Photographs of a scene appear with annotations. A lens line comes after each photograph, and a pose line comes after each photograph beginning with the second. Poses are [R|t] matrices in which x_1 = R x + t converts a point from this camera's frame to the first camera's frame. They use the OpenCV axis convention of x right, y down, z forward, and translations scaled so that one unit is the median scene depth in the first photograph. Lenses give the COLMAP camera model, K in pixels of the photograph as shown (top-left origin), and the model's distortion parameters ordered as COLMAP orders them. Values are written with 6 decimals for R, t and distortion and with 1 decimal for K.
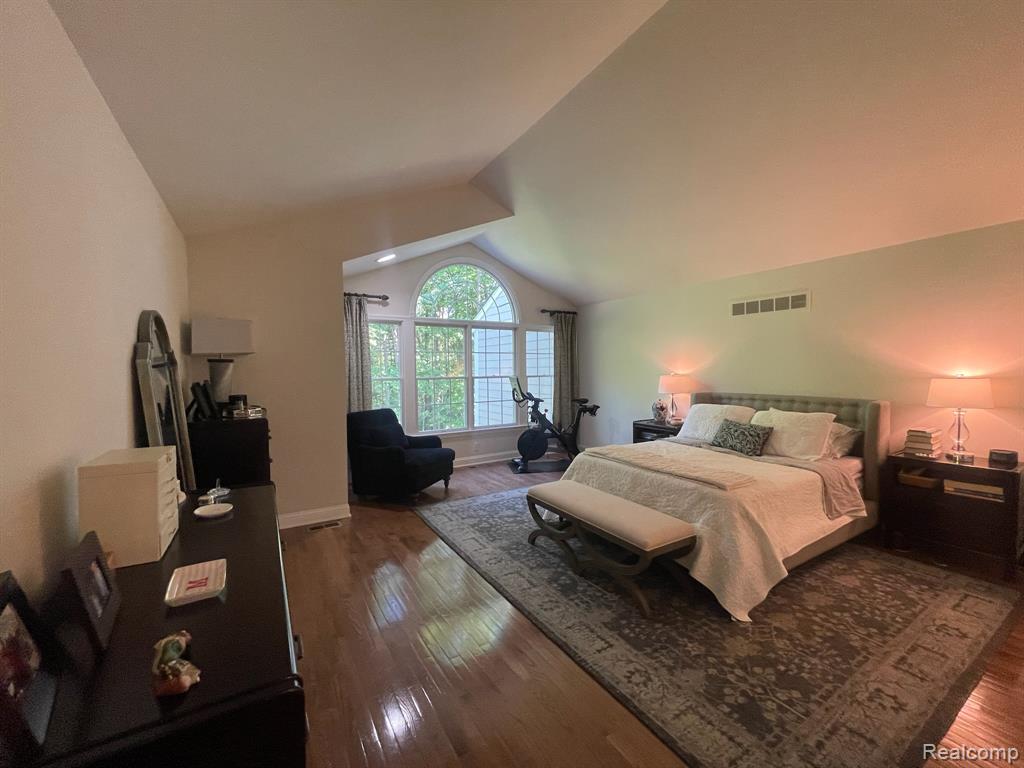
lens RADIAL K [[413.3, 0, 511.2], [0, 413.3, 383.8], [0, 0, 1]] dist [-0.001070, -0.000184]
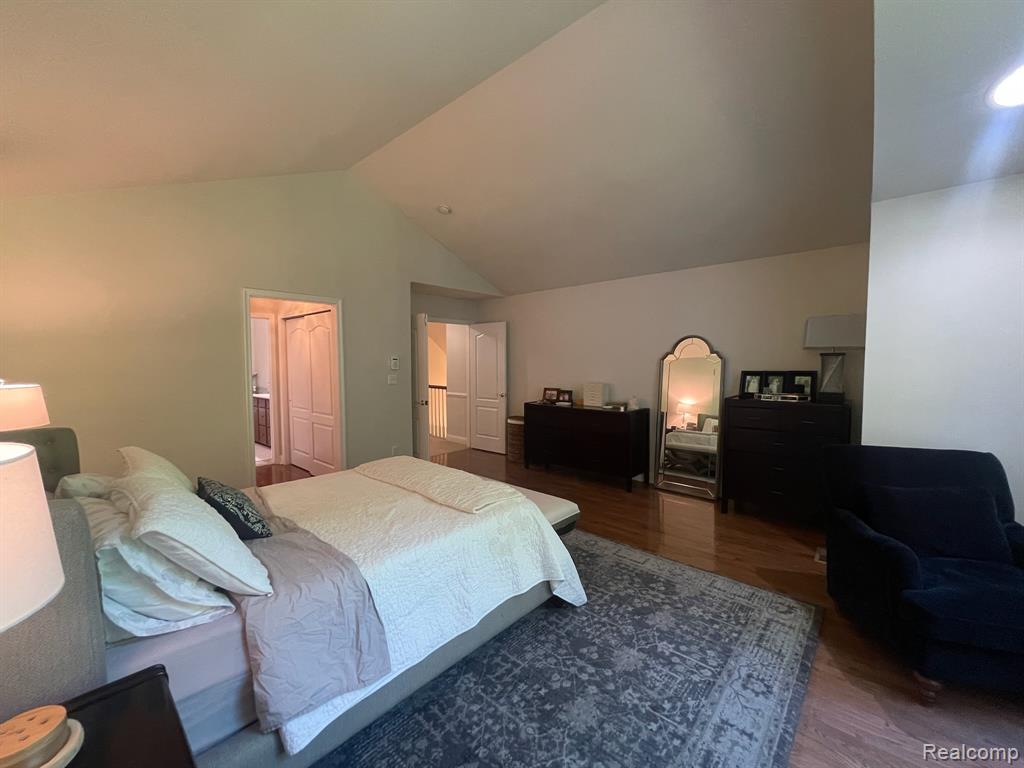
lens RADIAL K [[413.3, 0, 511.2], [0, 413.3, 383.8], [0, 0, 1]] dist [-0.001070, -0.000184]
pose [[-0.959156, 0.023361, -0.281913, 0.275027], [-0.002645, 0.995800, 0.091516, -0.049369], [0.282867, 0.088524, -0.955065, 1.178573]]
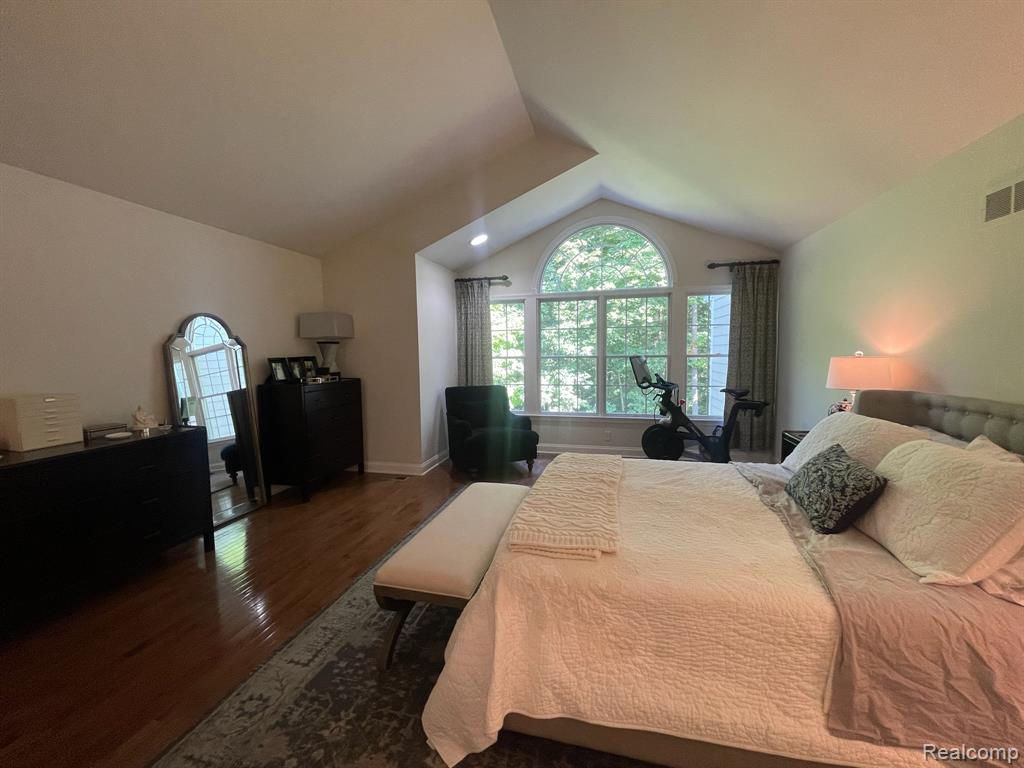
lens RADIAL K [[413.3, 0, 511.2], [0, 413.3, 383.8], [0, 0, 1]] dist [-0.001070, -0.000184]
pose [[0.695273, 0.056959, -0.716485, 0.478332], [-0.019549, 0.997985, 0.060367, -0.008150], [0.718479, -0.027965, 0.694986, 0.305598]]
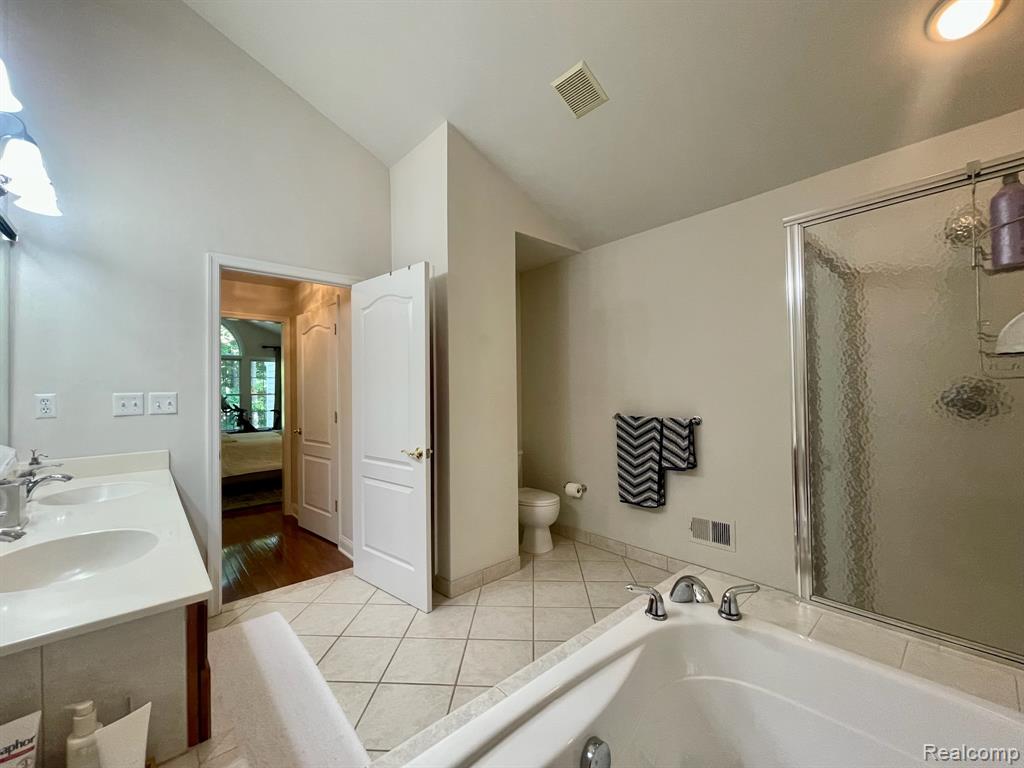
lens RADIAL K [[413.3, 0, 511.2], [0, 413.3, 383.8], [0, 0, 1]] dist [-0.001070, -0.000184]
pose [[0.984798, -0.004432, 0.173647, 0.850545], [0.014105, 0.998413, -0.054512, 0.043946], [-0.173130, 0.056133, 0.983298, -0.649502]]
